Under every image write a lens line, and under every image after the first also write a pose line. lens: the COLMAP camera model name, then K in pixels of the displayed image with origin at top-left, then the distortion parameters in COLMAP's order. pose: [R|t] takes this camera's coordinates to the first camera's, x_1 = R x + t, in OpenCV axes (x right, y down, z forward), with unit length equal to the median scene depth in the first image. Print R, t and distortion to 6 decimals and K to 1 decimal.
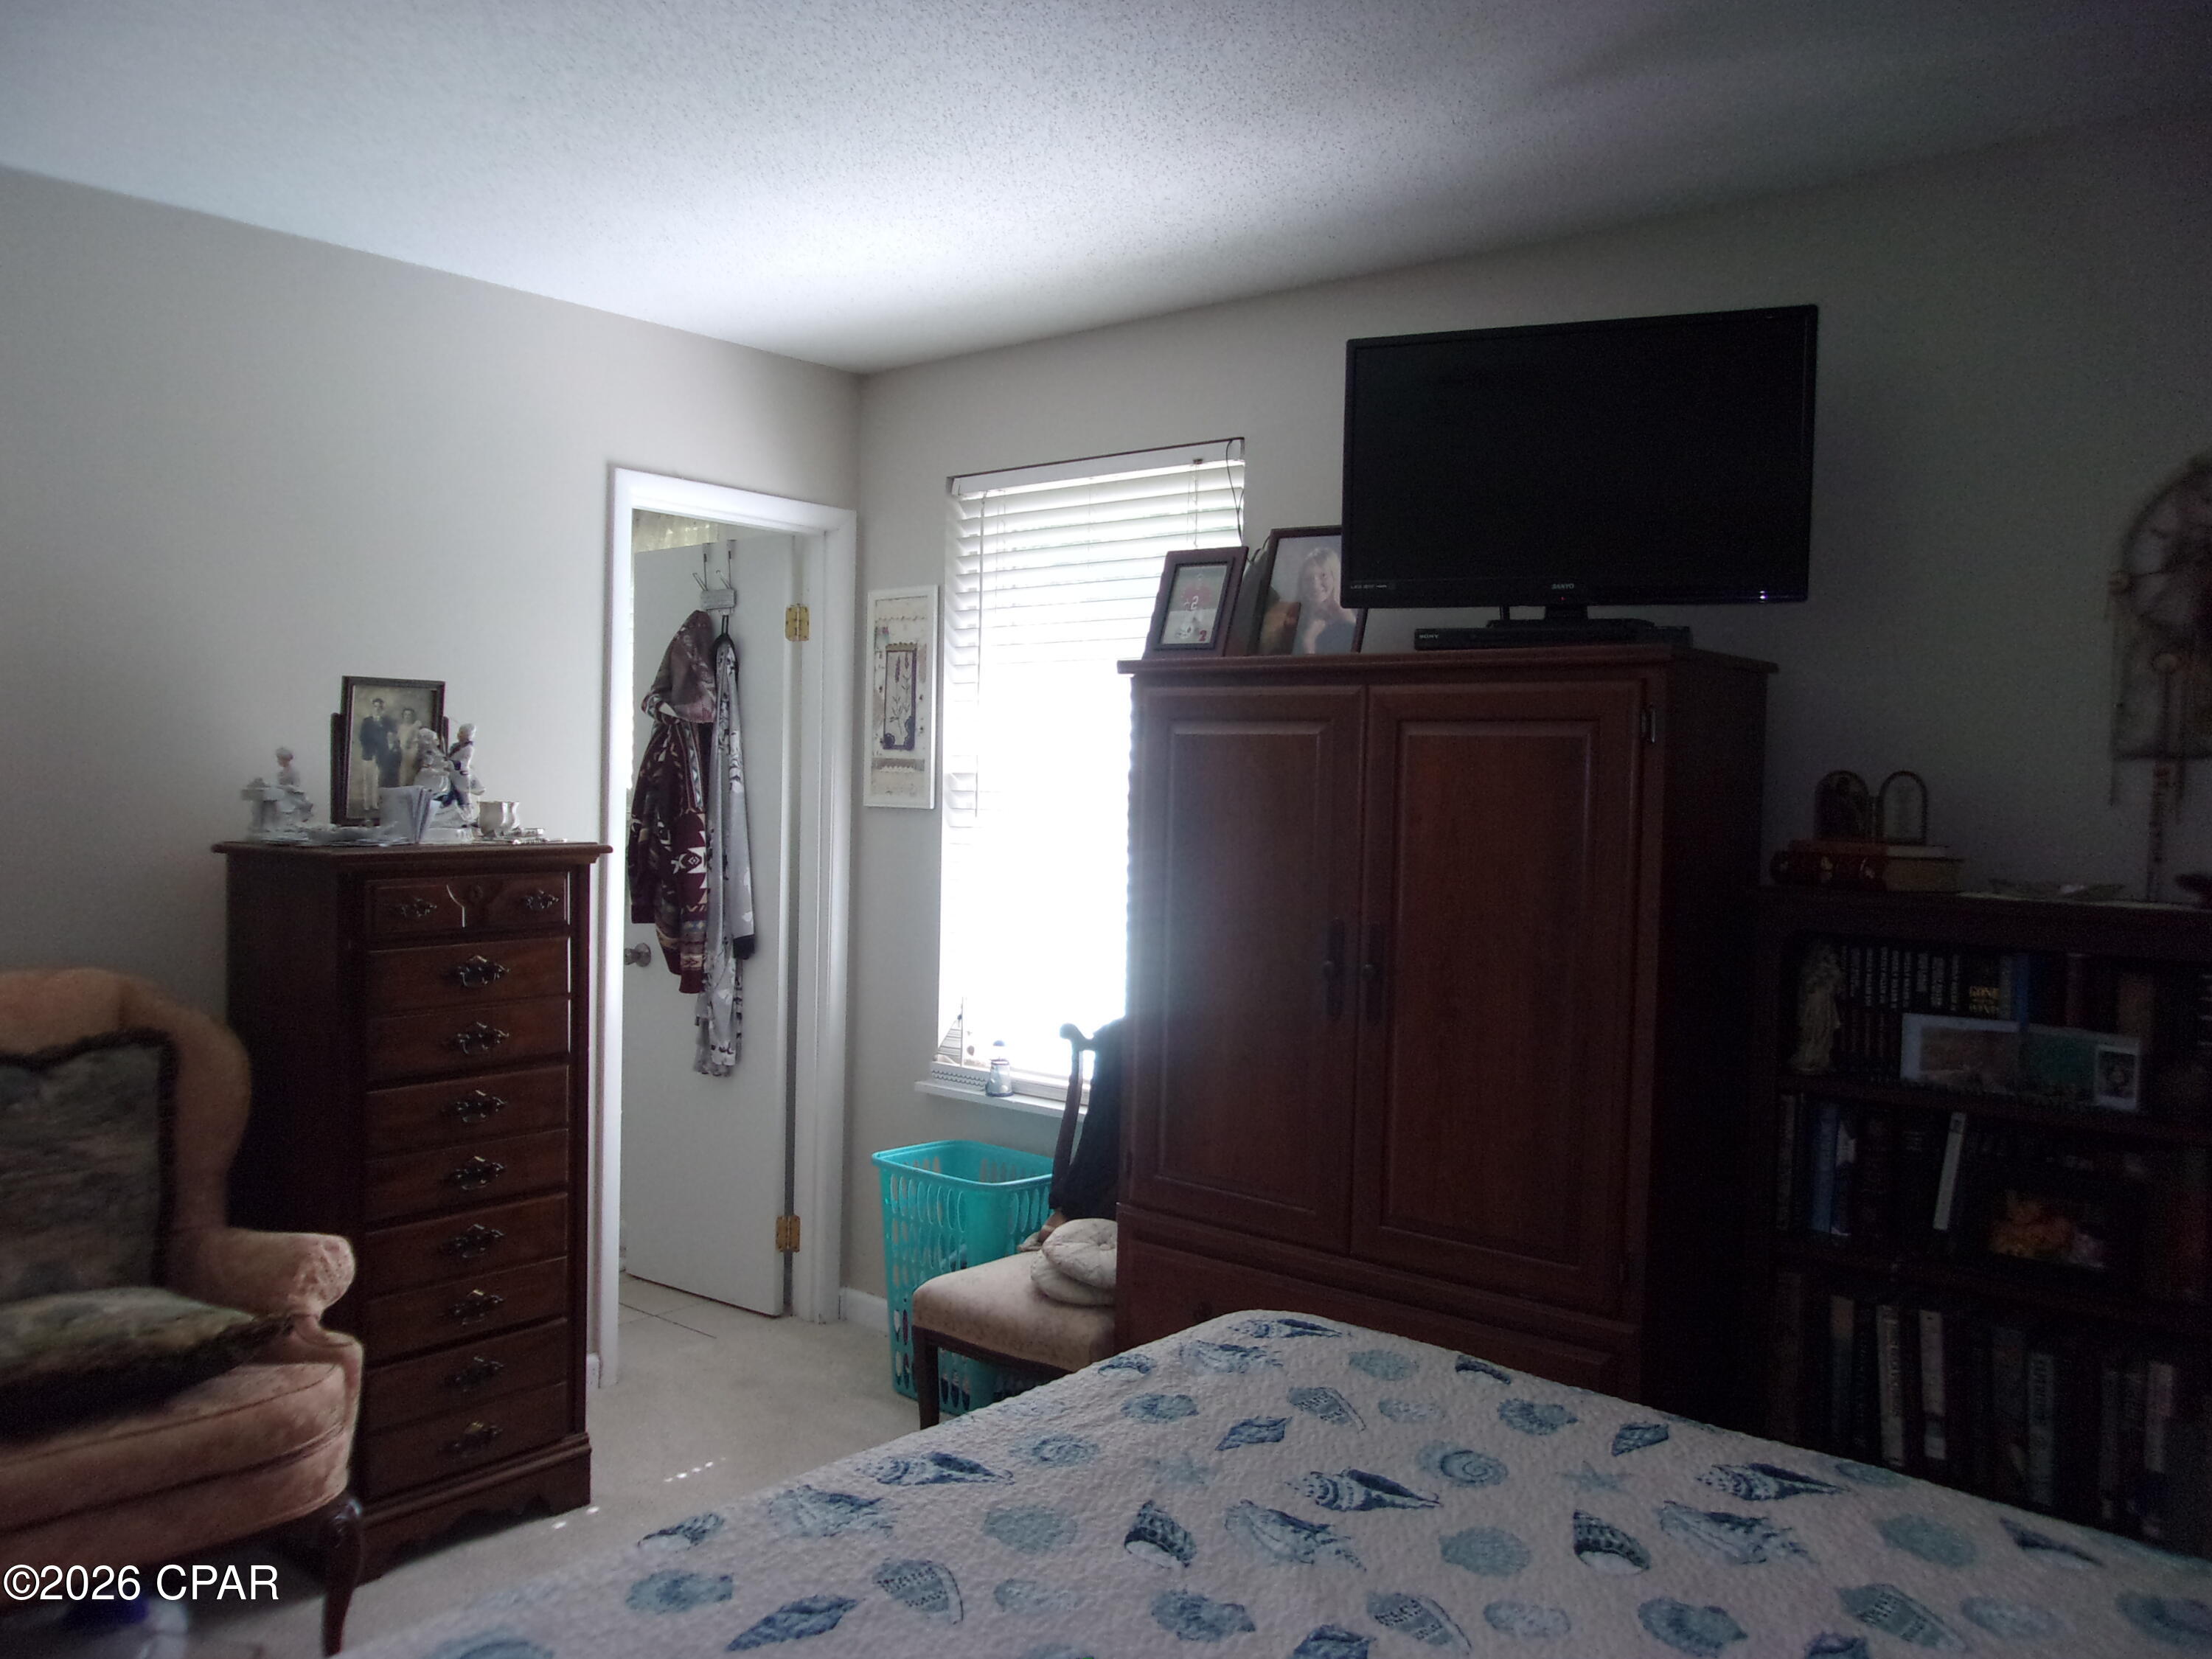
lens RADIAL K [[1785.8, 0, 1106.7], [0, 1785.8, 840.3], [0, 0, 1]] dist [-0.003070, 0.100149]
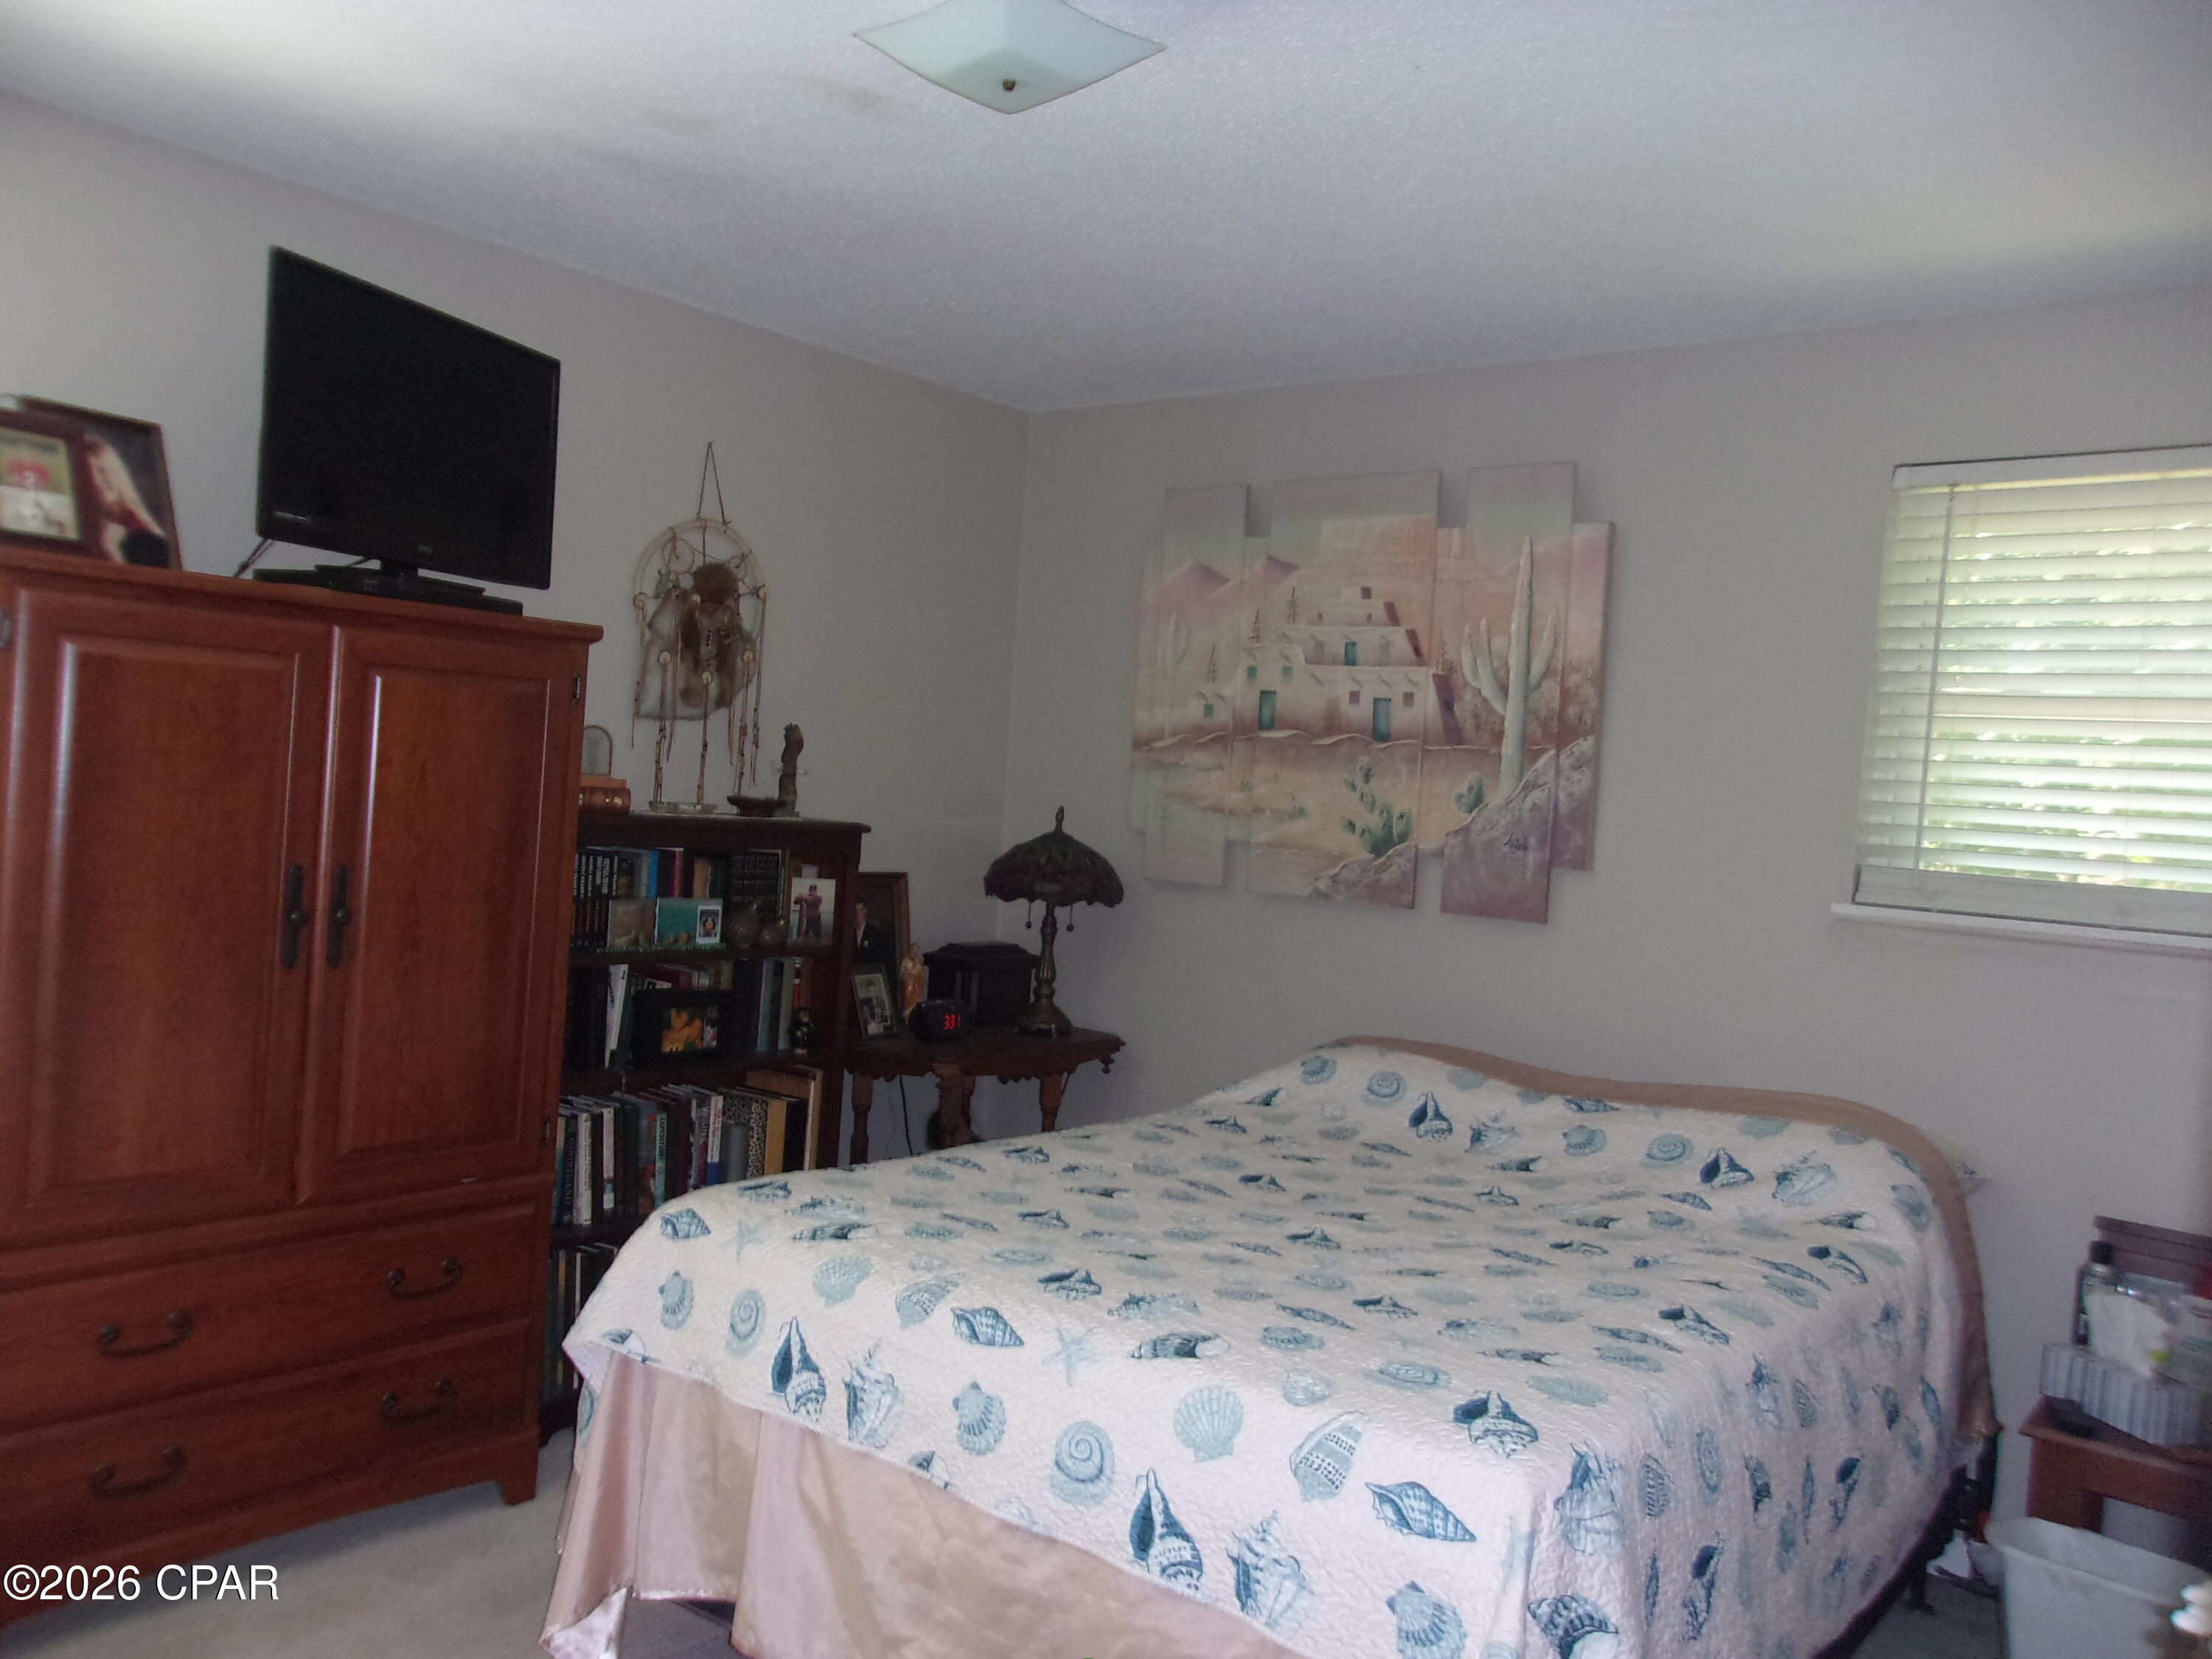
lens RADIAL K [[1714.7, 0, 1086.8], [0, 1714.7, 831.9], [0, 0, 1]] dist [-0.009435, 0.011906]
pose [[-0.026419, -0.055430, 0.998113, -0.903834], [-0.028110, 0.998108, 0.054686, -0.040365], [-0.999256, -0.026613, -0.027927, 0.677873]]
